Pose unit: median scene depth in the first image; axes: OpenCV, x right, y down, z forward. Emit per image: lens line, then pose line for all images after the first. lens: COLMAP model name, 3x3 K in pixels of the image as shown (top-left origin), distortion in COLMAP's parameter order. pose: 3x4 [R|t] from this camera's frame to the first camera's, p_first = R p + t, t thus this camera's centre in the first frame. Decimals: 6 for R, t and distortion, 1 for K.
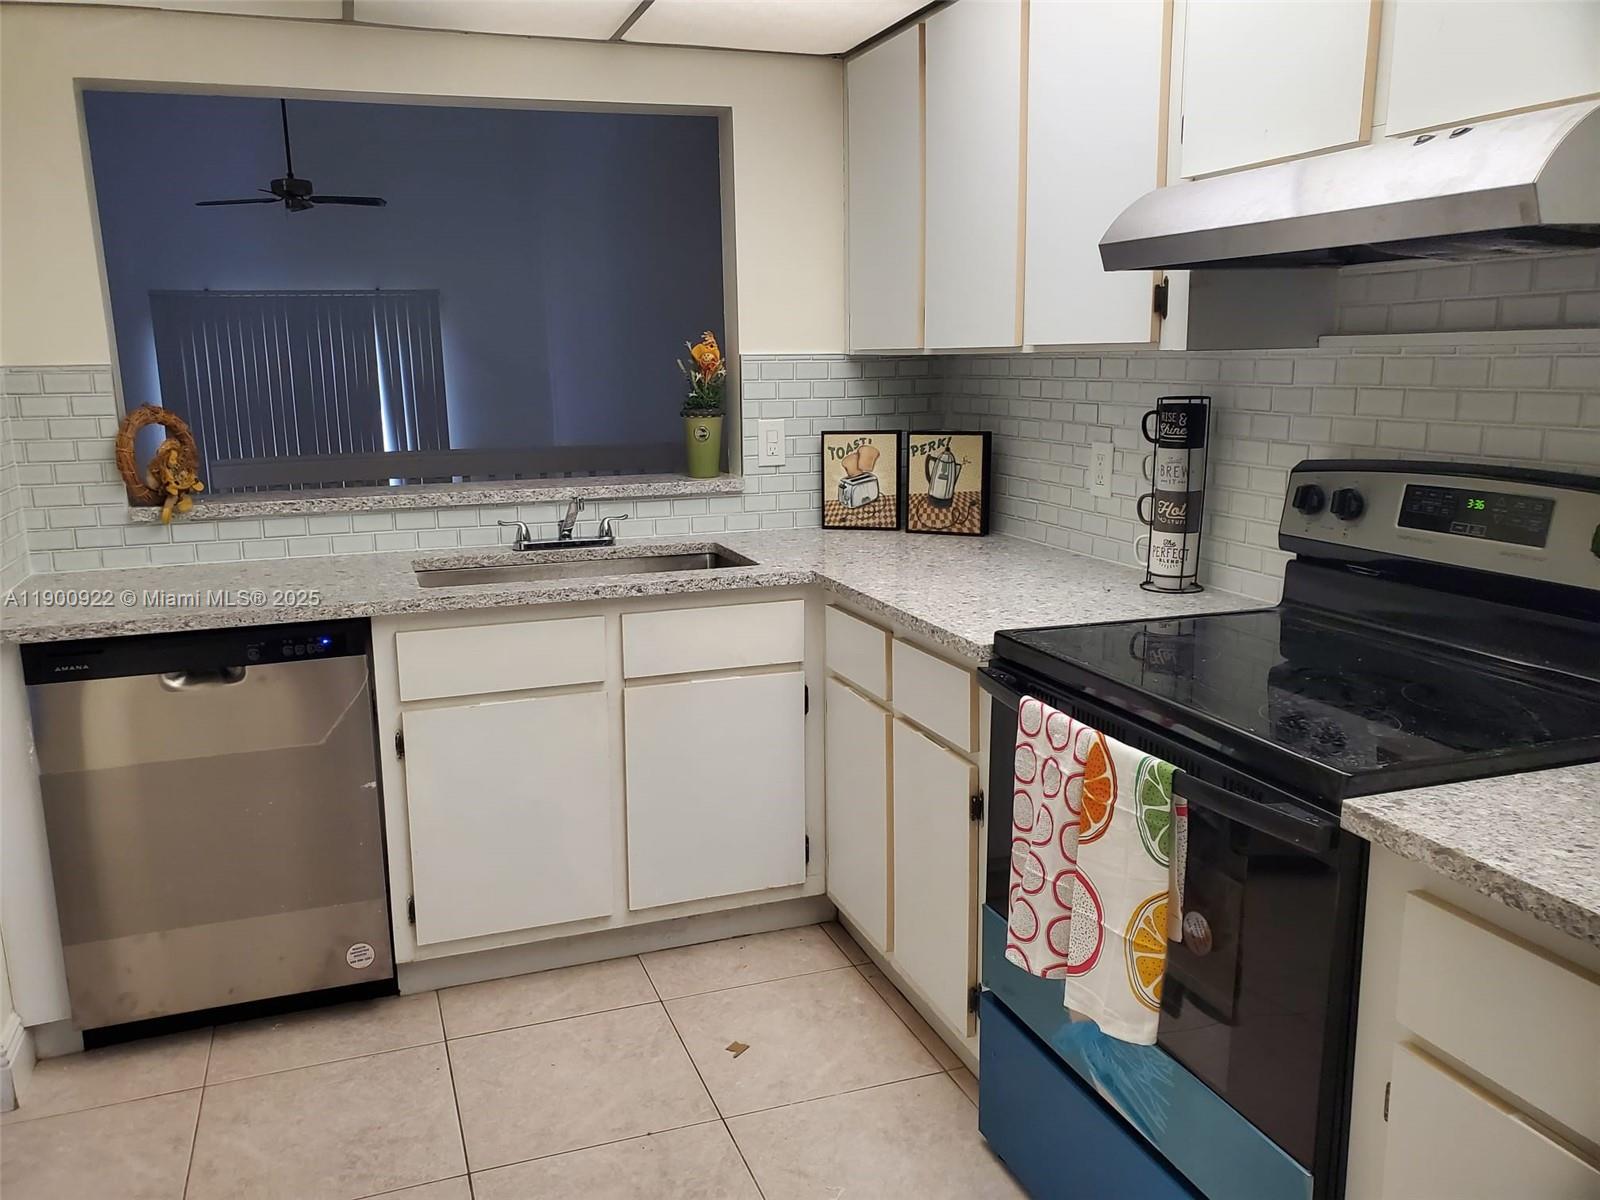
lens RADIAL K [[1236.1, 0, 753.7], [0, 1236.1, 598.4], [0, 0, 1]] dist [0.065168, -0.075054]
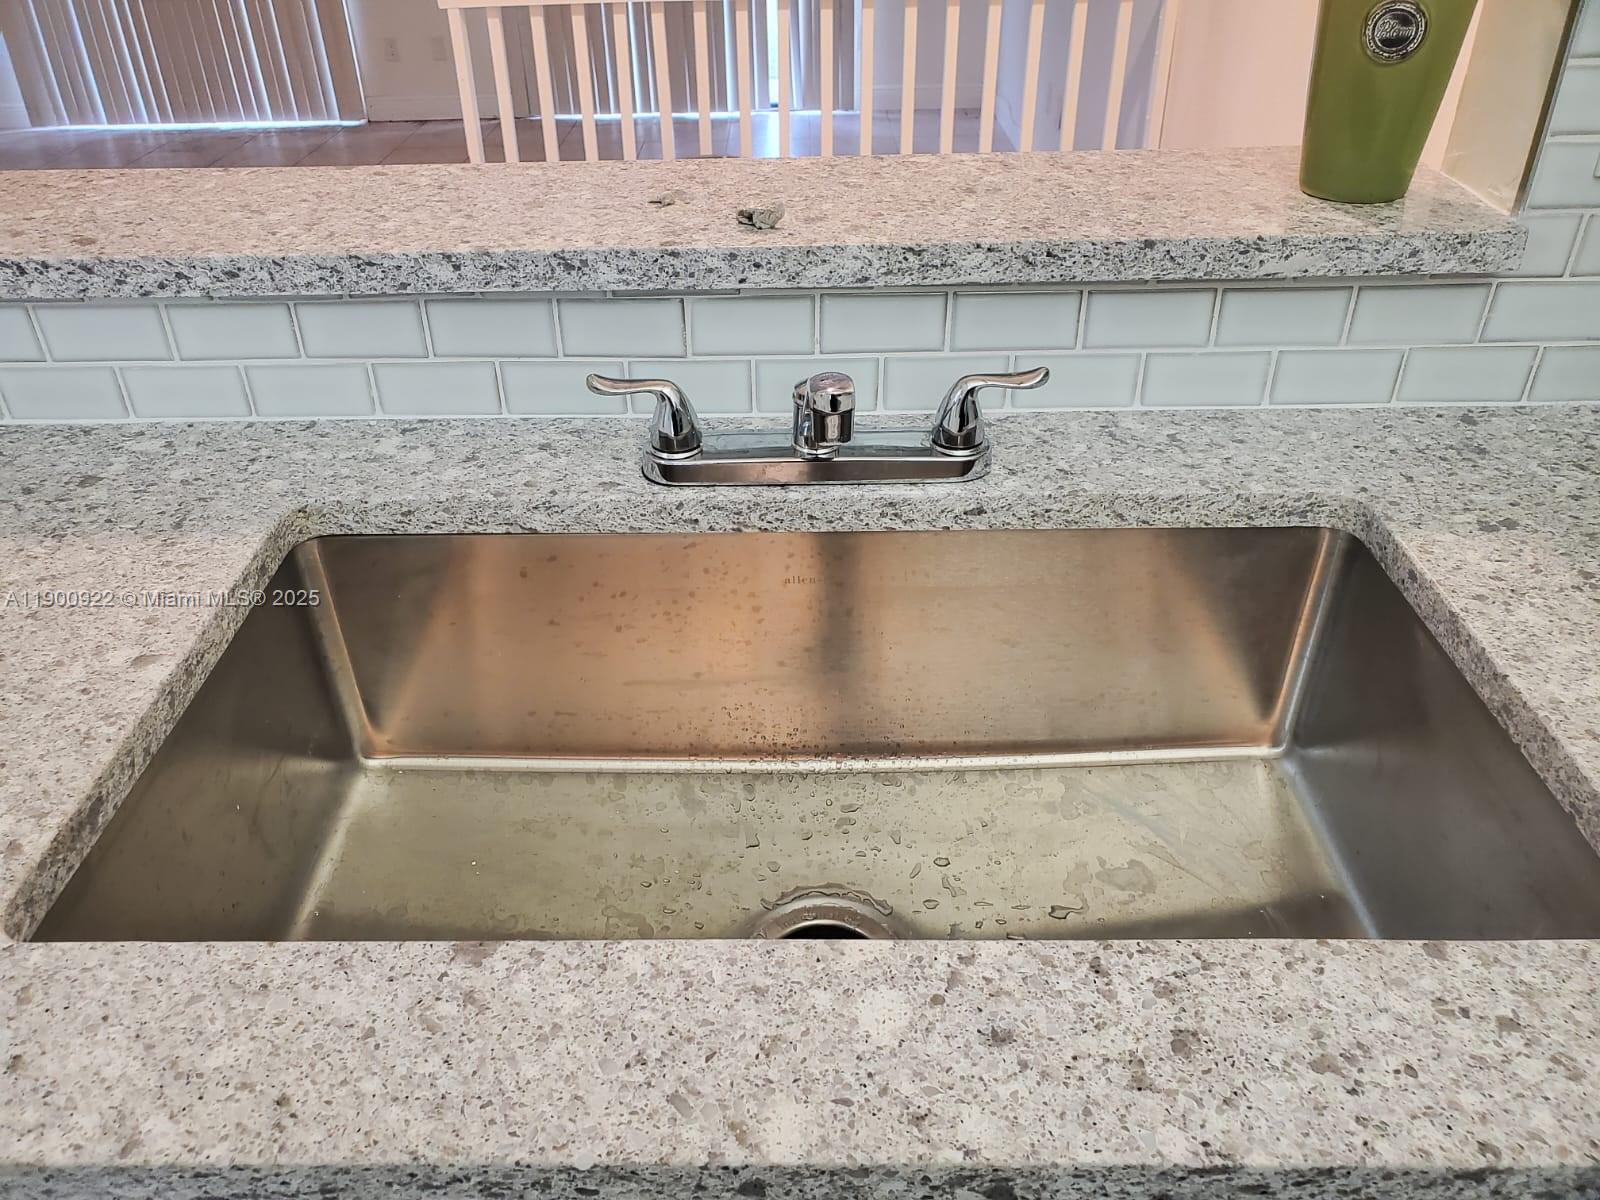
lens RADIAL K [[1236.1, 0, 791.9], [0, 1236.1, 600.1], [0, 0, 1]] dist [0.065168, -0.075054]
pose [[0.946420, 0.173618, -0.272297, -0.085812], [-0.057453, 0.920258, 0.387071, -0.145890], [0.317786, -0.350687, 0.880926, 0.849956]]
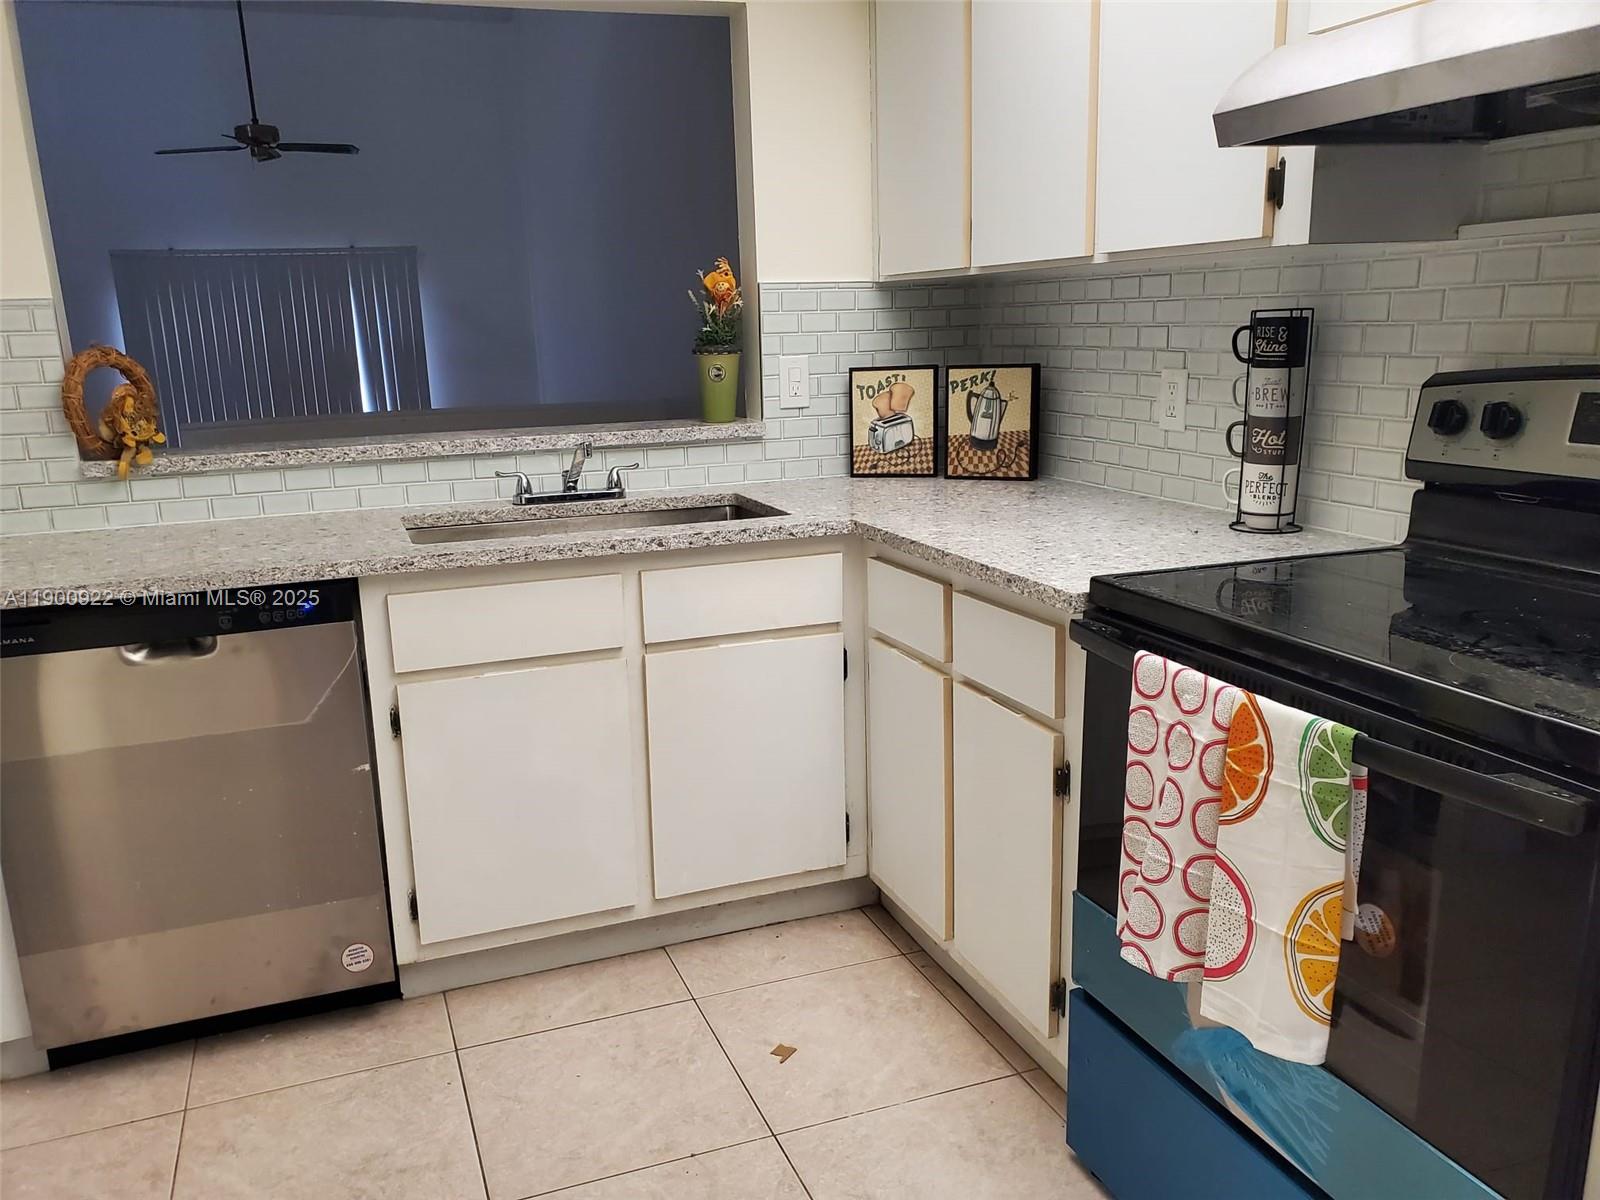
lens RADIAL K [[1236.1, 0, 752.2], [0, 1236.1, 614.8], [0, 0, 1]] dist [0.065168, -0.075054]
pose [[0.999767, -0.018525, 0.011051, -0.037109], [0.018104, 0.999152, 0.036979, 0.012749], [-0.011727, -0.036771, 0.999255, 0.109846]]
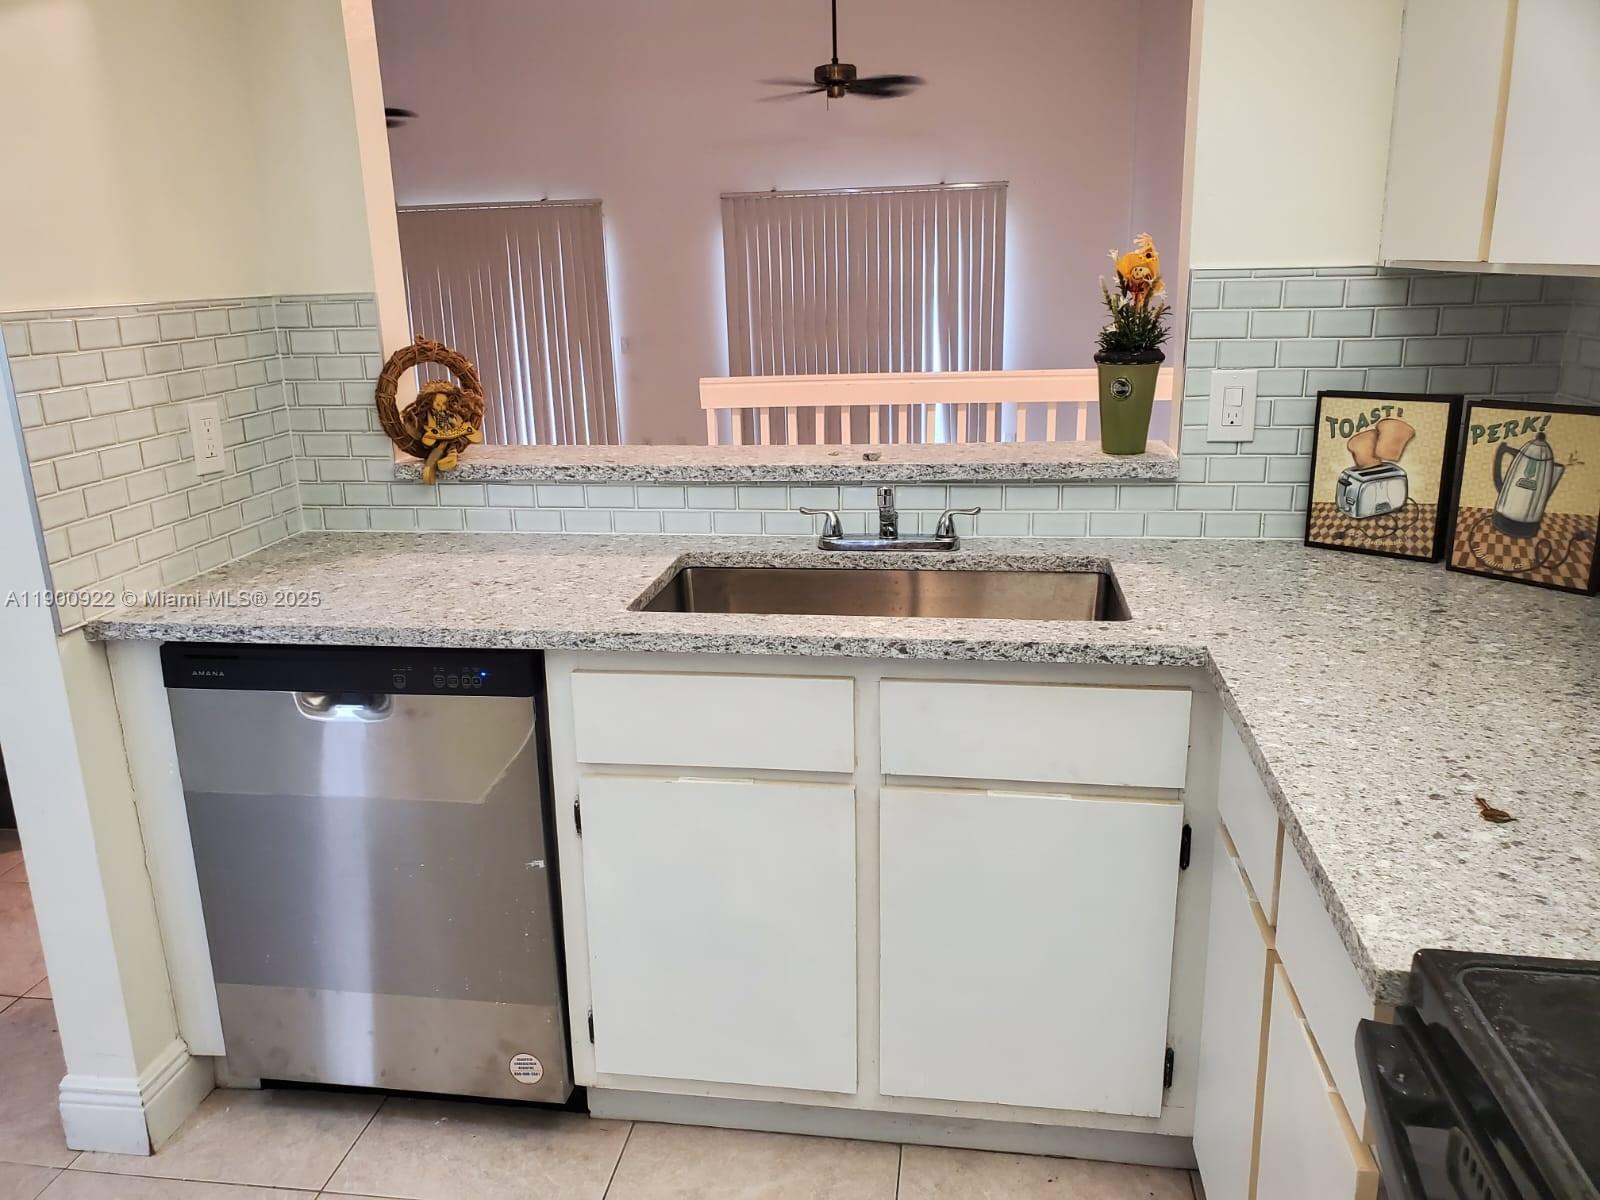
lens RADIAL K [[1236.1, 0, 773.6], [0, 1236.1, 590.7], [0, 0, 1]] dist [0.065168, -0.075054]
pose [[0.883554, 0.112789, -0.454544, 0.137041], [-0.076810, 0.992323, 0.096928, -0.094046], [0.461987, -0.050728, 0.885435, 0.384916]]
